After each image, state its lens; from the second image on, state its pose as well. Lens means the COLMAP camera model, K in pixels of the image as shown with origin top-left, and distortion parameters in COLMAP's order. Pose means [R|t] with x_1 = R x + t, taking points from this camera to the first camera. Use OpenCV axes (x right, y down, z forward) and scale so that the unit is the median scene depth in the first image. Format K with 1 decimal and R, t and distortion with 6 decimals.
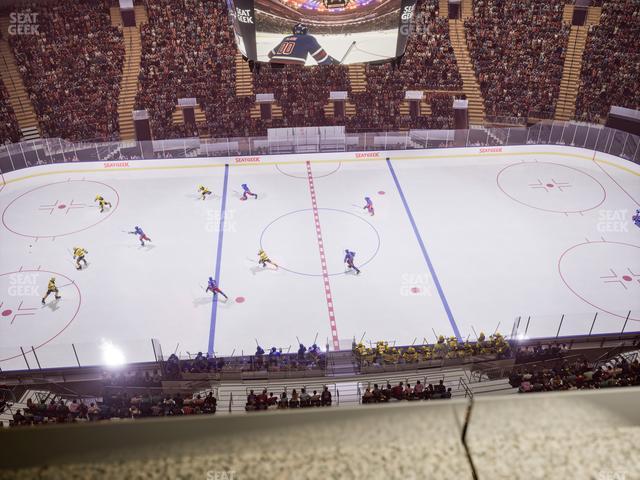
lens RADIAL K [[600.2, 0, 314.9], [0, 600.2, 244.8], [0, 0, 1]] dist [-0.000989, 0.000000]
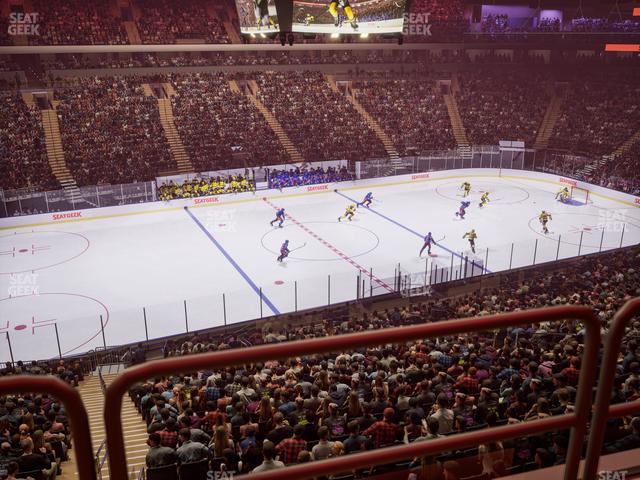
lens RADIAL K [[600.2, 0, 319.8], [0, 600.2, 237.3], [0, 0, 1]] dist [-0.000989, 0.000000]
pose [[0.945630, -0.107025, 0.307131, -0.240507], [0.185858, 0.952755, -0.240238, 0.185289], [-0.266909, 0.284259, 0.920846, 0.050583]]
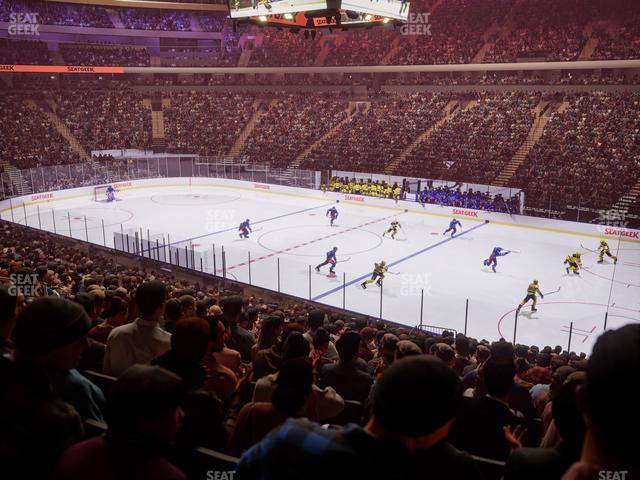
lens RADIAL K [[600.2, 0, 322.9], [0, 600.2, 238.0], [0, 0, 1]] dist [-0.000989, 0.000000]
pose [[0.741487, 0.161644, -0.651205, 0.514424], [-0.378997, 0.901789, -0.207695, 0.149468], [0.553677, 0.400808, 0.729928, 0.239615]]
